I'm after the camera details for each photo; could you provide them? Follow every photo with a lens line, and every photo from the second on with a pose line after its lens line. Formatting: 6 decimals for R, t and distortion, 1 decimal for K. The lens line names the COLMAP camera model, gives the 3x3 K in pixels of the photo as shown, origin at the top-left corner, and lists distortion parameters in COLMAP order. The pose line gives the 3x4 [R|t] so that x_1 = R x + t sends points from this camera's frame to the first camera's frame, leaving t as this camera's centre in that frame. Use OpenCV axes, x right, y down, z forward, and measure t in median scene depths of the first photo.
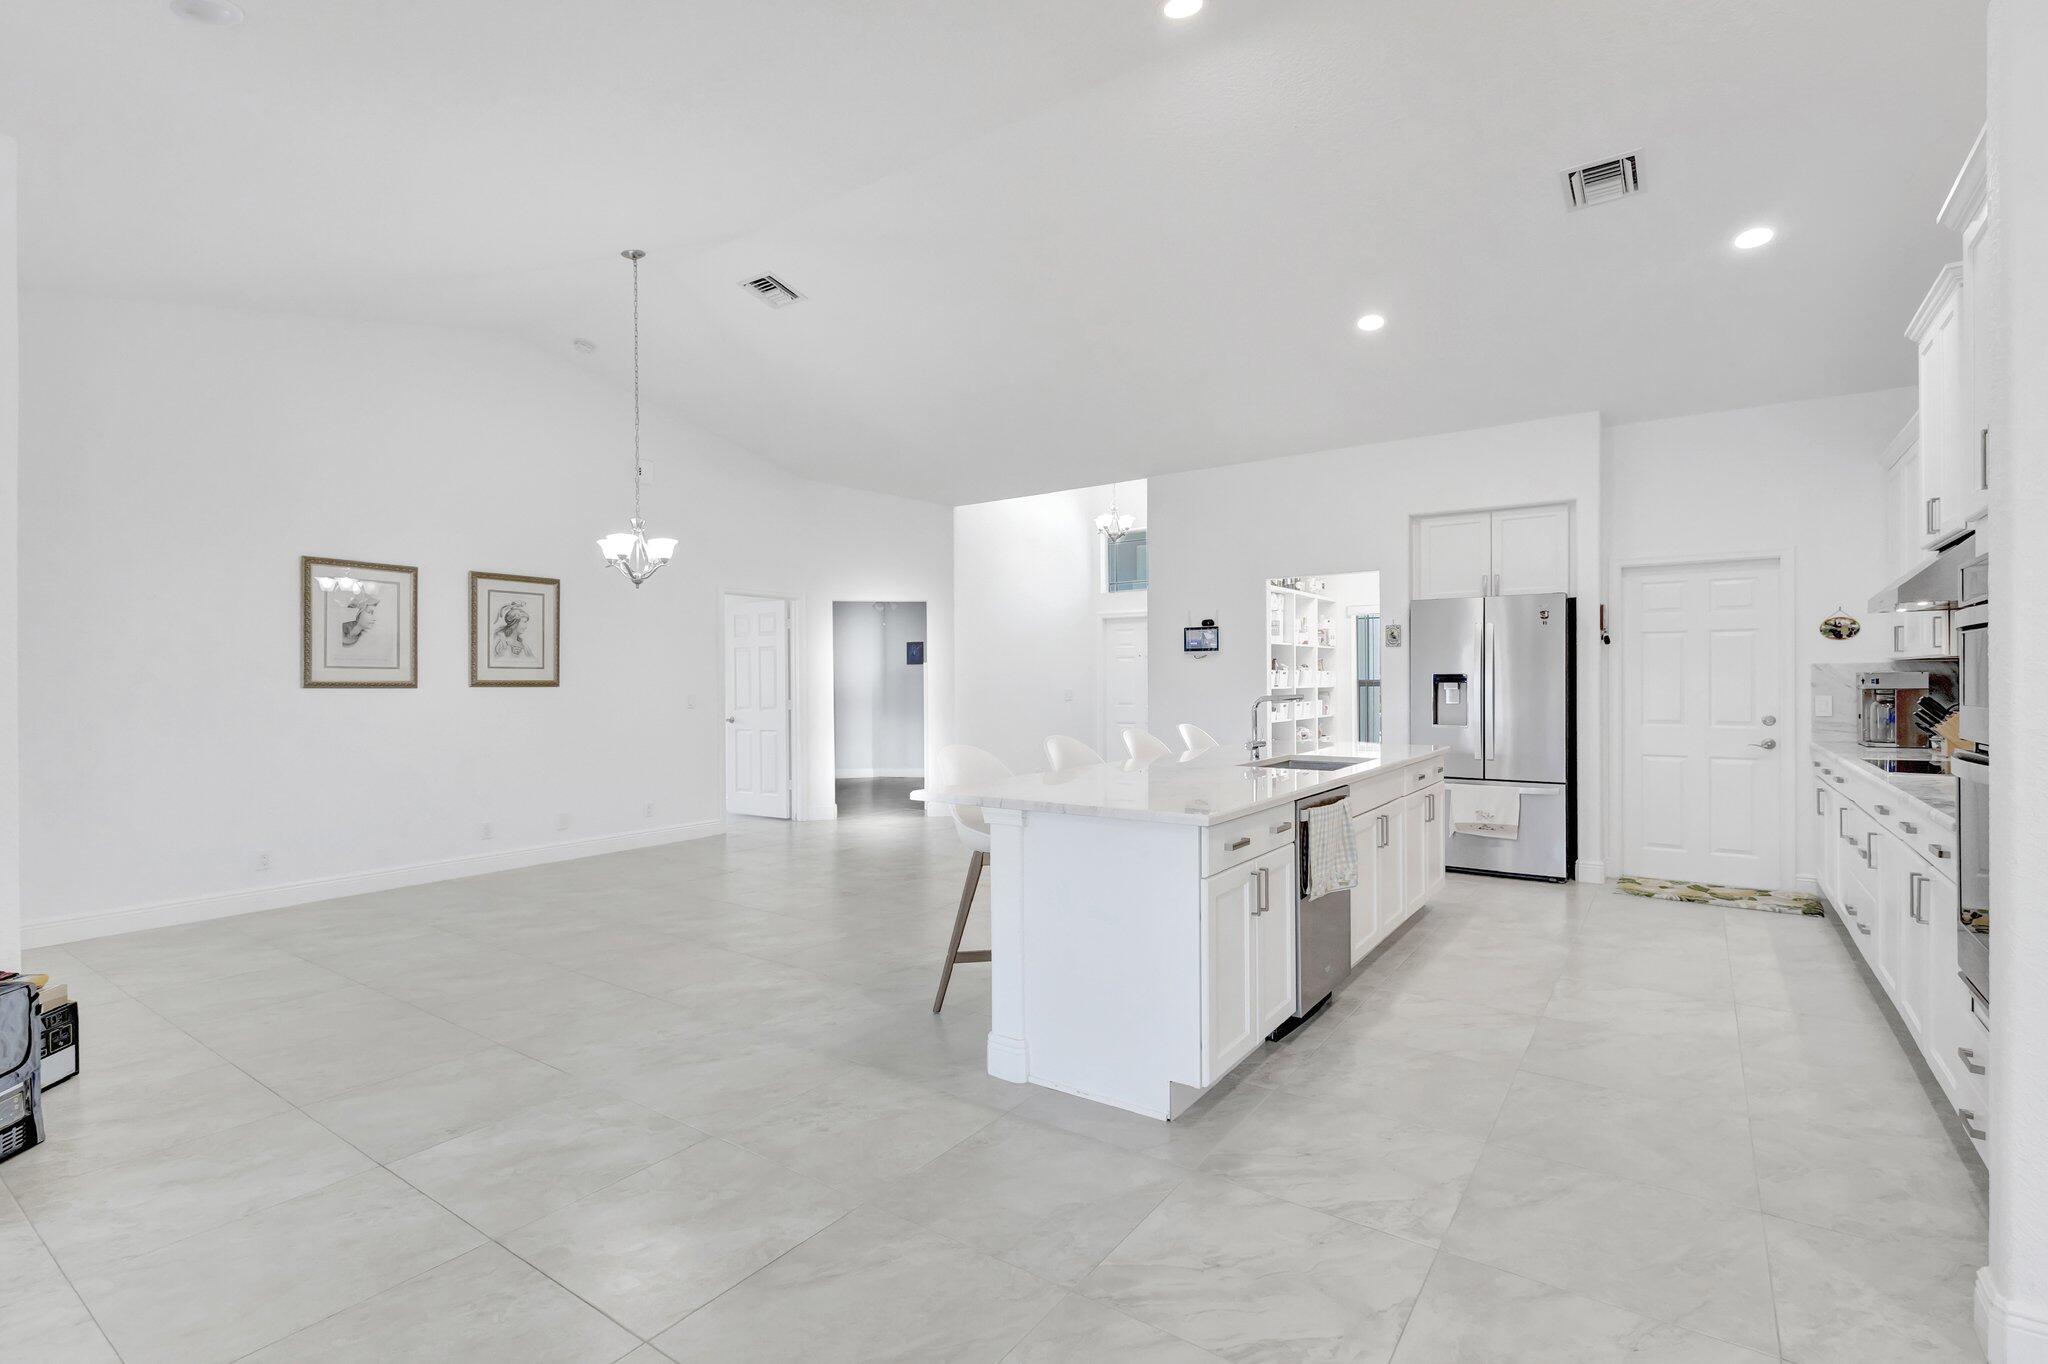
lens RADIAL K [[939.0, 0, 1019.1], [0, 939.0, 681.7], [0, 0, 1]] dist [0.005936, 0.001410]
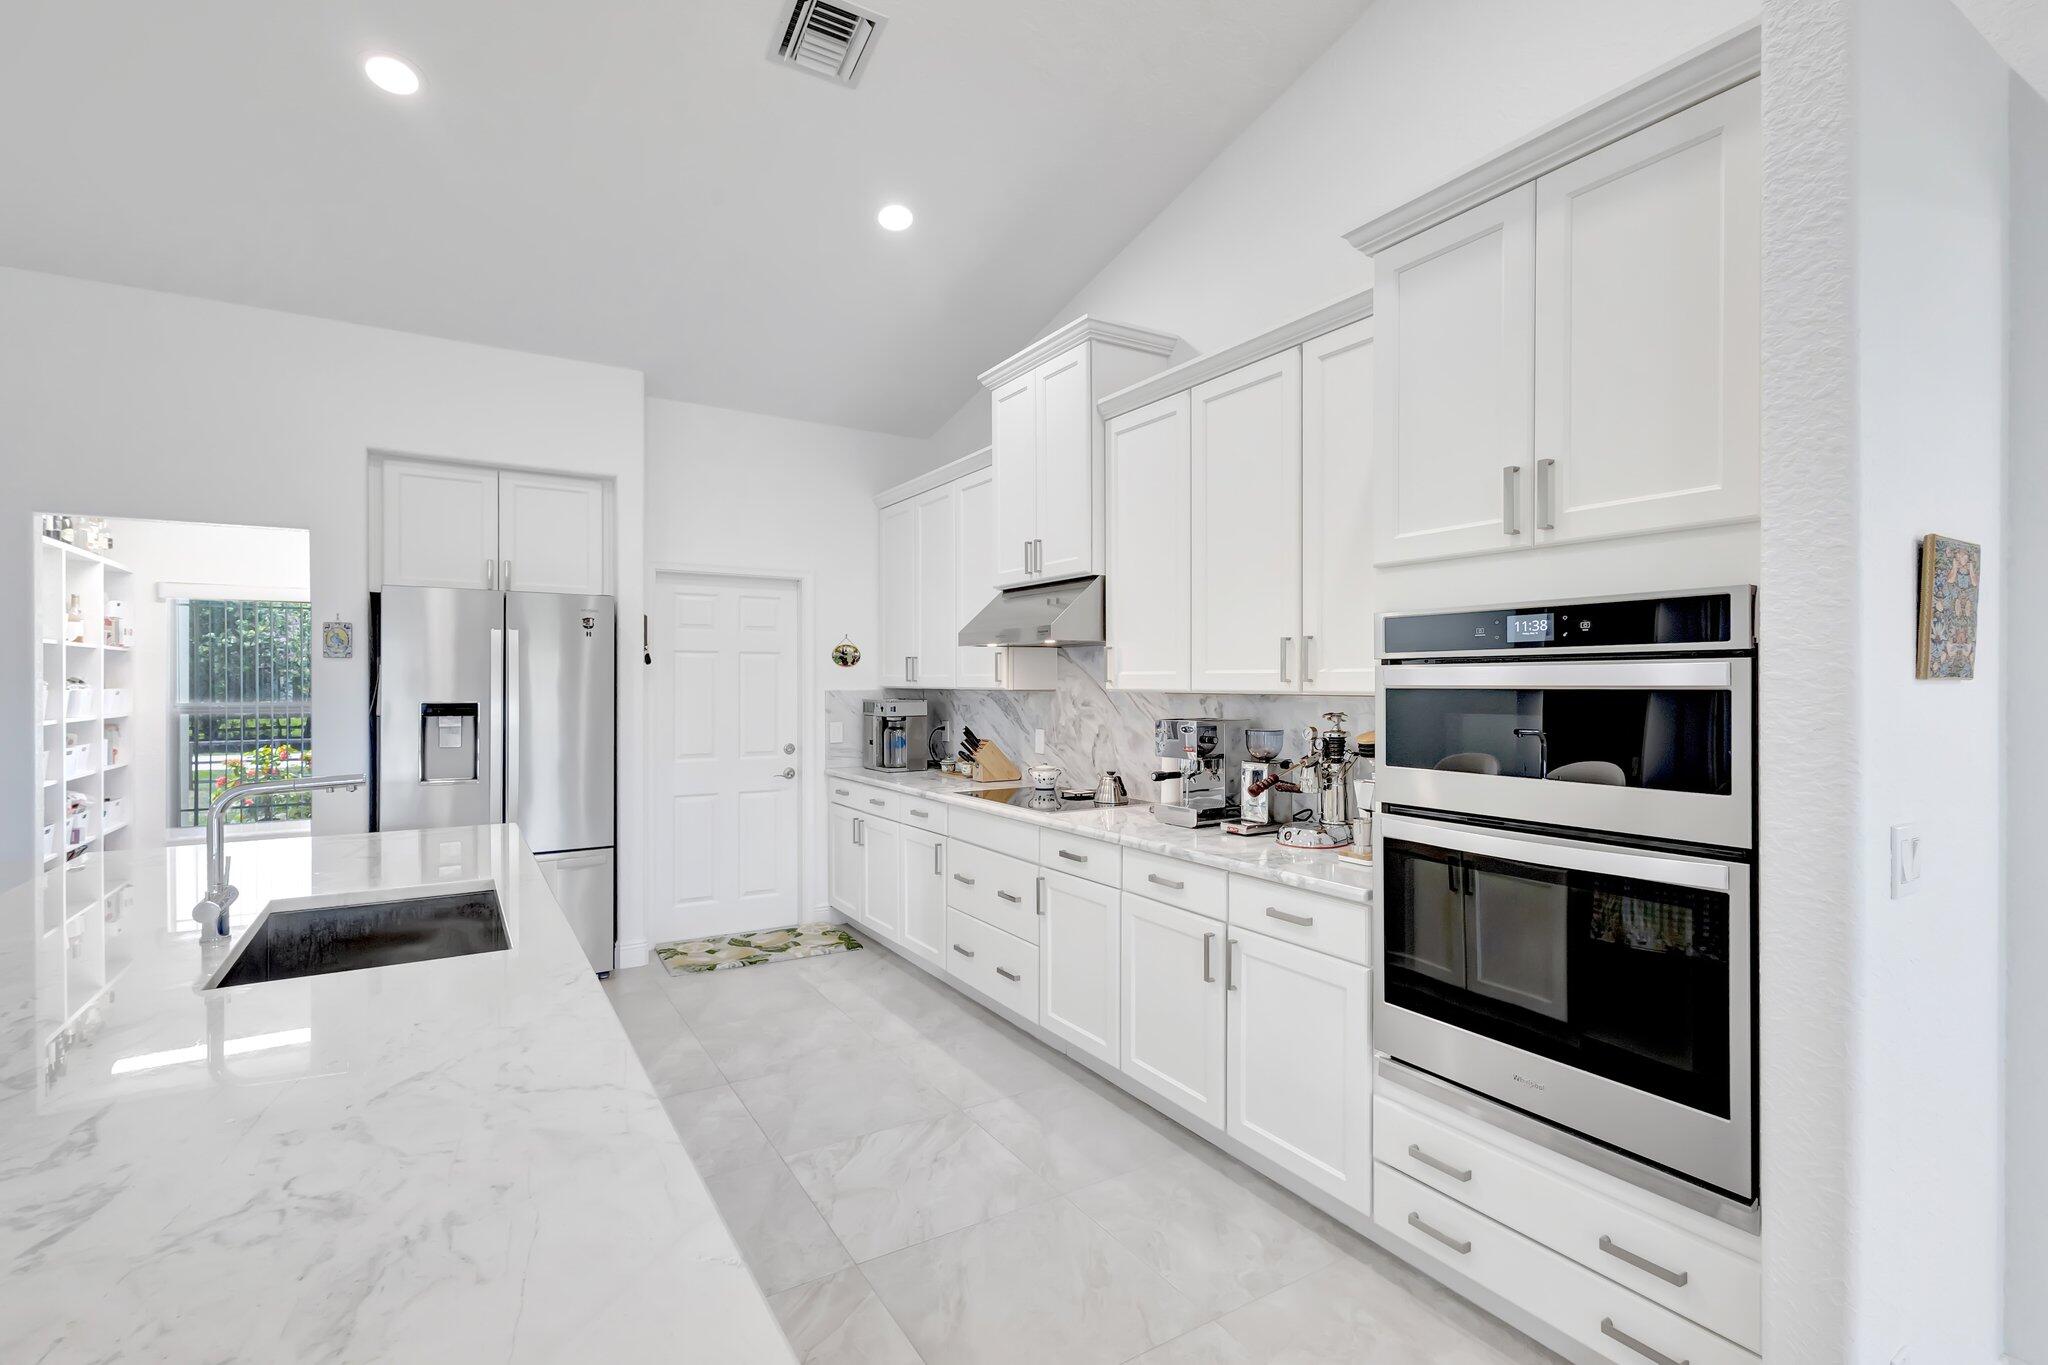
lens RADIAL K [[939.0, 0, 1023.4], [0, 939.0, 686.2], [0, 0, 1]] dist [0.005936, 0.001410]
pose [[0.388672, 0.000254, 0.921376, 0.006680], [-0.001619, 0.999999, 0.000407, -0.022457], [-0.921375, -0.001650, 0.388672, 0.397507]]
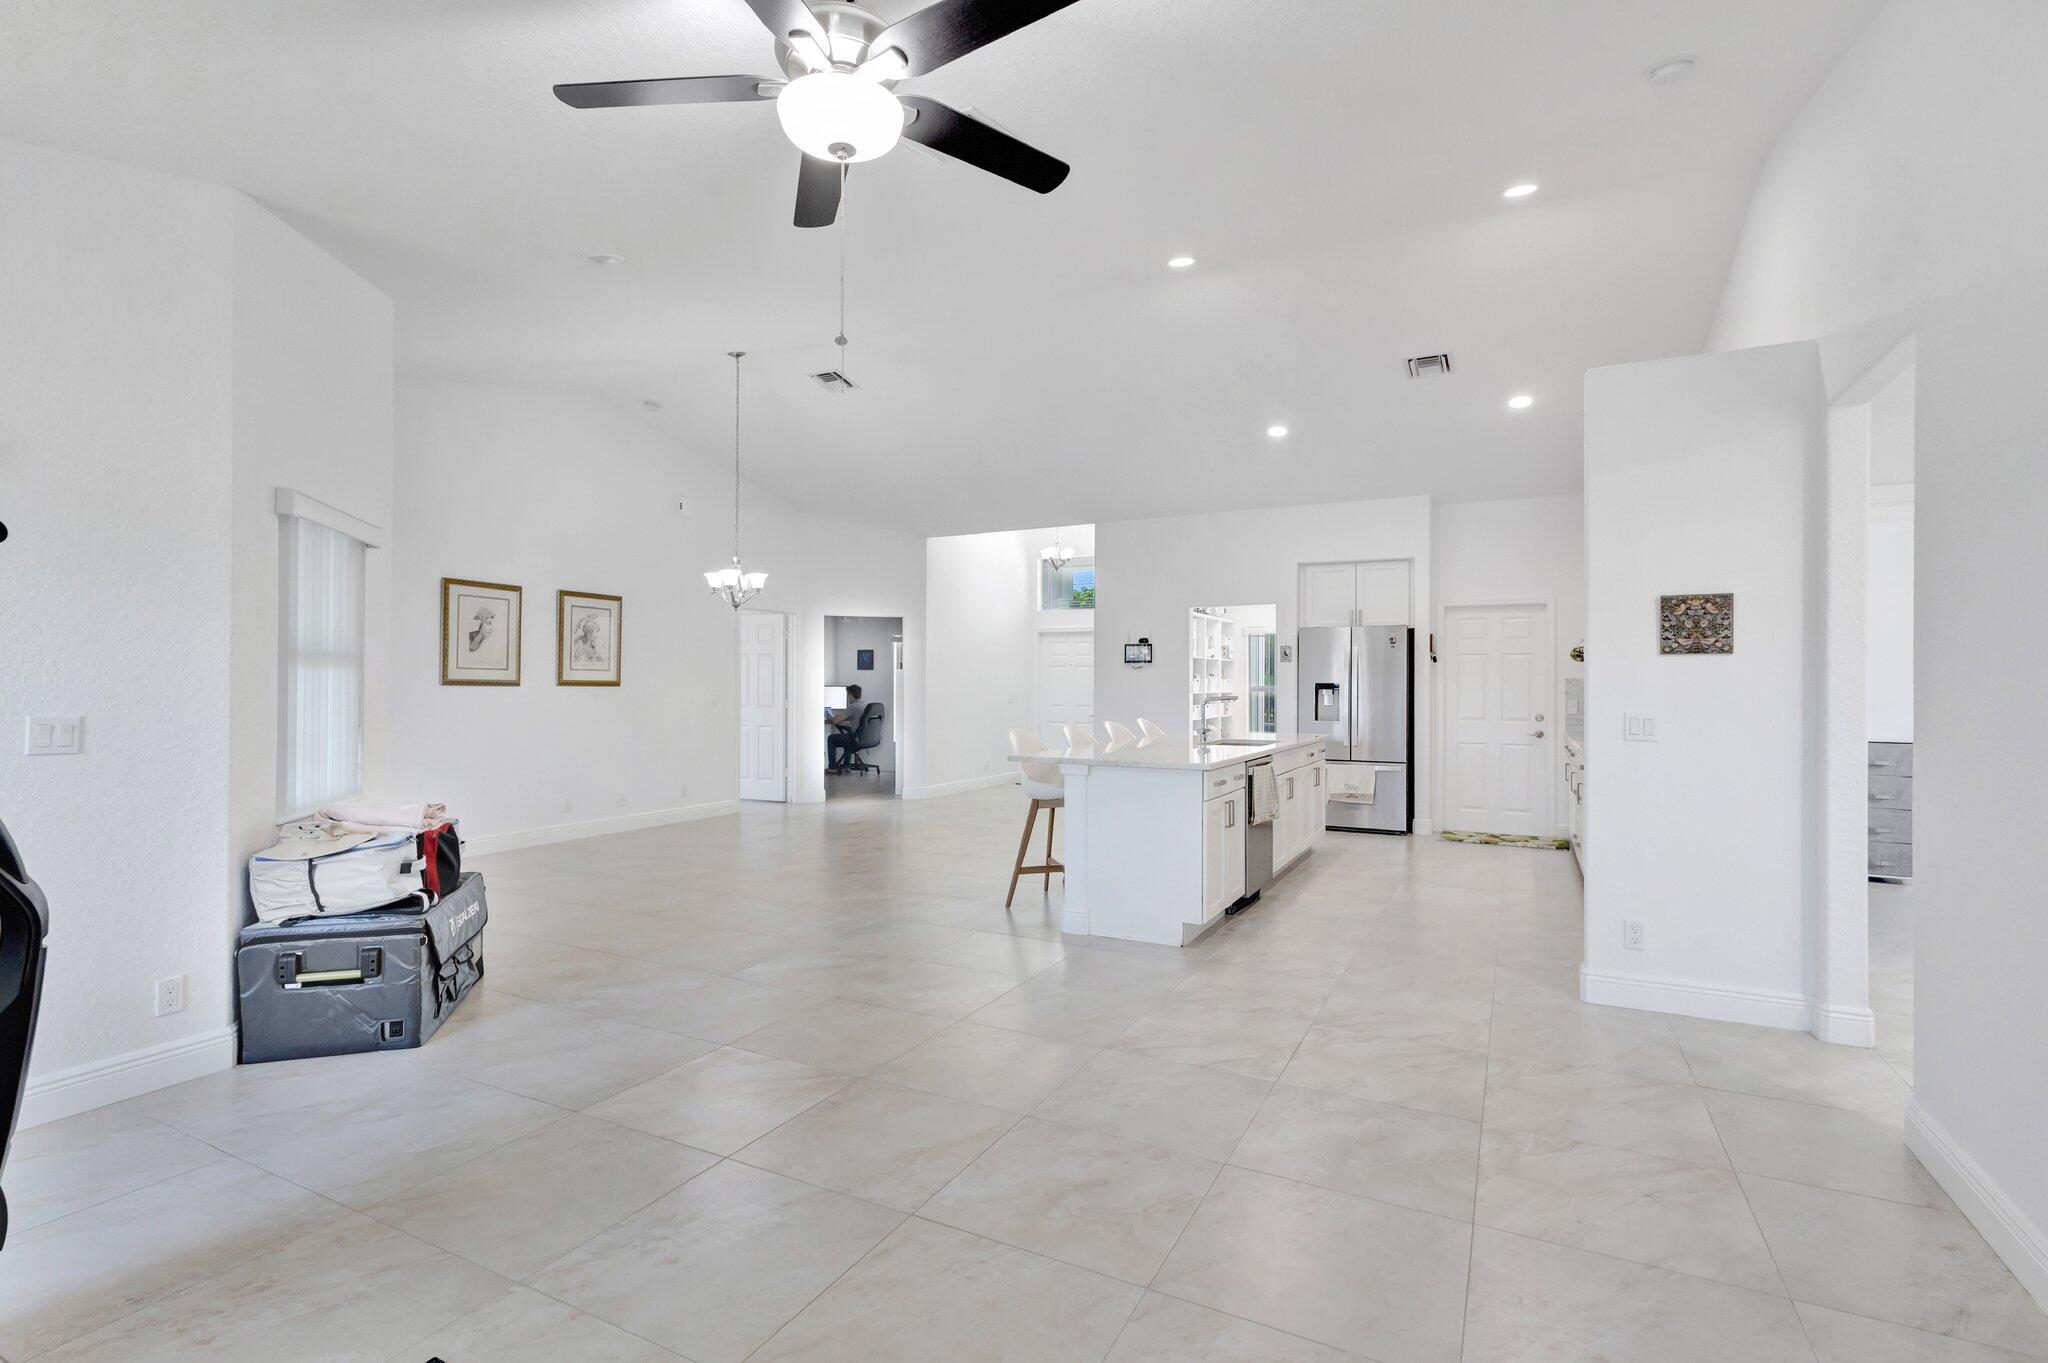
lens RADIAL K [[939.0, 0, 1024.1], [0, 939.0, 677.4], [0, 0, 1]] dist [0.005936, 0.001410]
pose [[0.990836, 0.010718, 0.134644, -0.164227], [-0.009414, 0.999902, -0.010315, 0.001766], [-0.134742, 0.008953, 0.990840, -0.296618]]
